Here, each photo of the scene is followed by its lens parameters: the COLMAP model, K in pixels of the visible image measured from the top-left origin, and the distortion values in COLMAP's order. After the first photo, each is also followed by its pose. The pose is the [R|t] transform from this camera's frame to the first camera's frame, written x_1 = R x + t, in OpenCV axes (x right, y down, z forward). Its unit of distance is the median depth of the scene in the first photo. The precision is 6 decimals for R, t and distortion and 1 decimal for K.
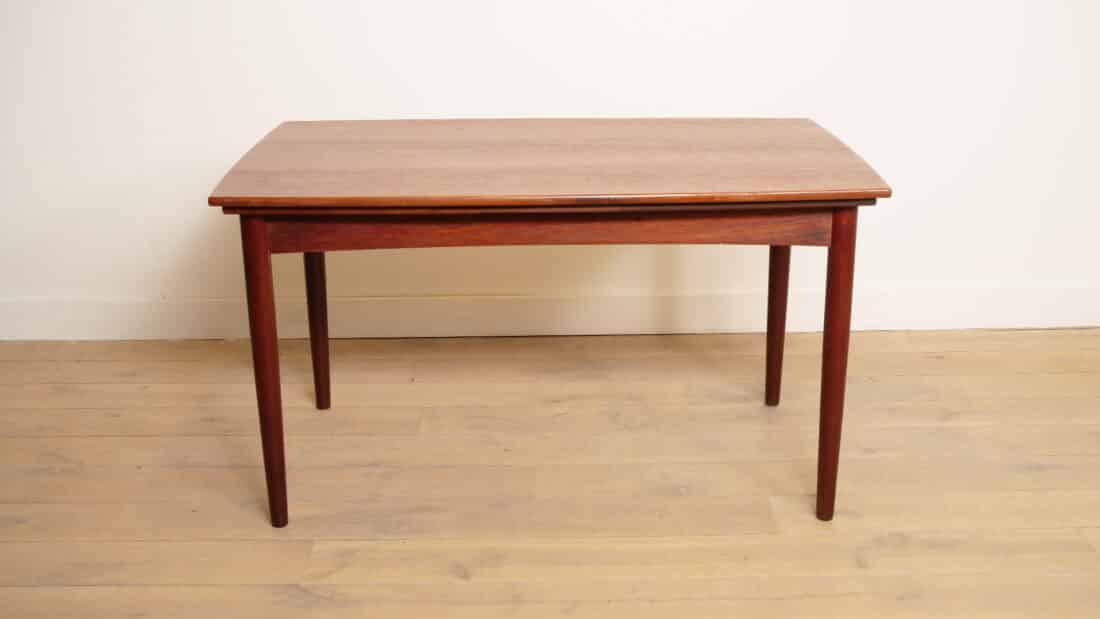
lens RADIAL K [[1271.2, 0, 558.3], [0, 1271.2, 309.3], [0, 0, 1]] dist [-0.003361, -0.004019]
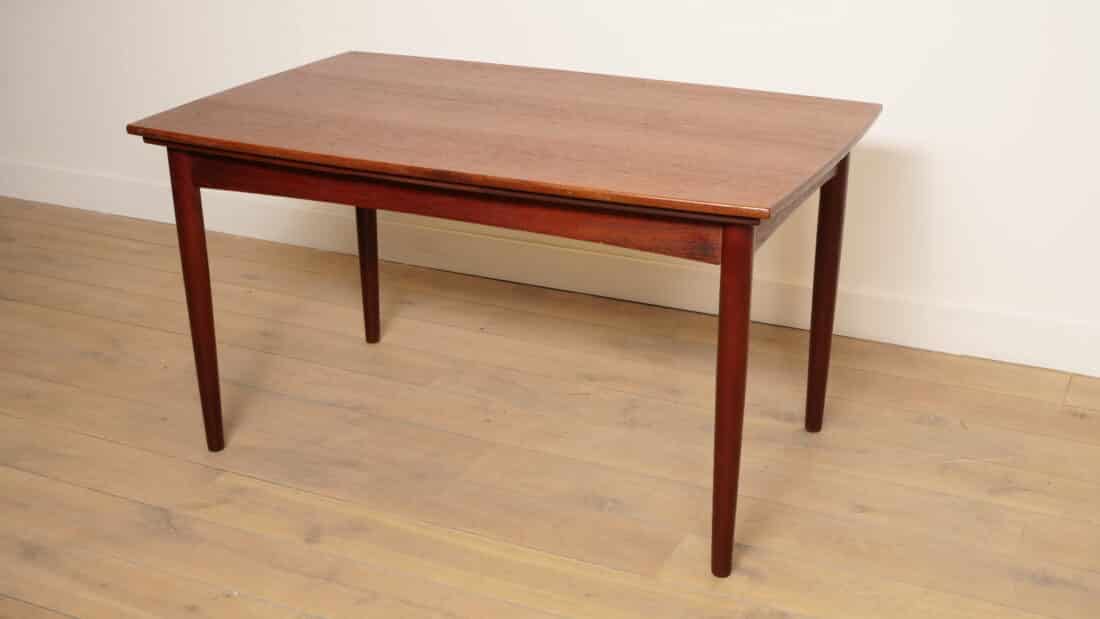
lens RADIAL K [[1329.5, 0, 550.0], [0, 1329.5, 309.5], [0, 0, 1]] dist [0.030805, 0.025717]
pose [[0.894522, 0.166137, -0.415005, 0.446957], [-0.136397, 0.985539, 0.100539, -0.086558], [0.425707, -0.033329, 0.904247, 0.138649]]
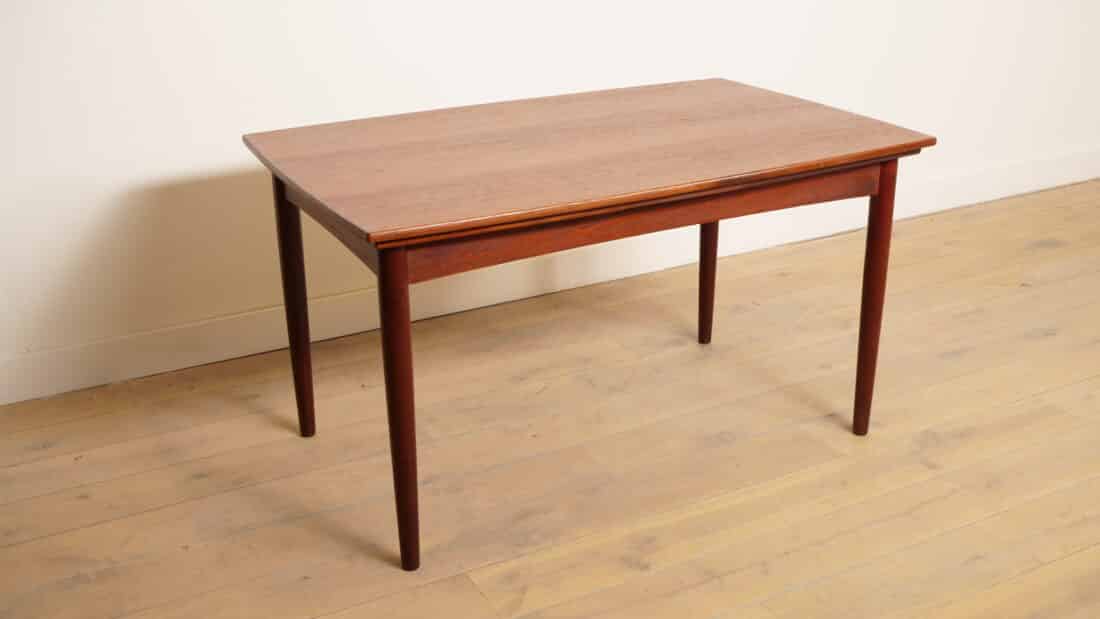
lens RADIAL K [[1173.3, 0, 550.0], [0, 1173.3, 309.5], [0, 0, 1]] dist [-0.000816, -0.009037]
pose [[0.887386, -0.173459, 0.427152, -0.458646], [0.147284, 0.984630, 0.093866, -0.082267], [-0.436868, -0.020383, 0.899295, 0.179795]]
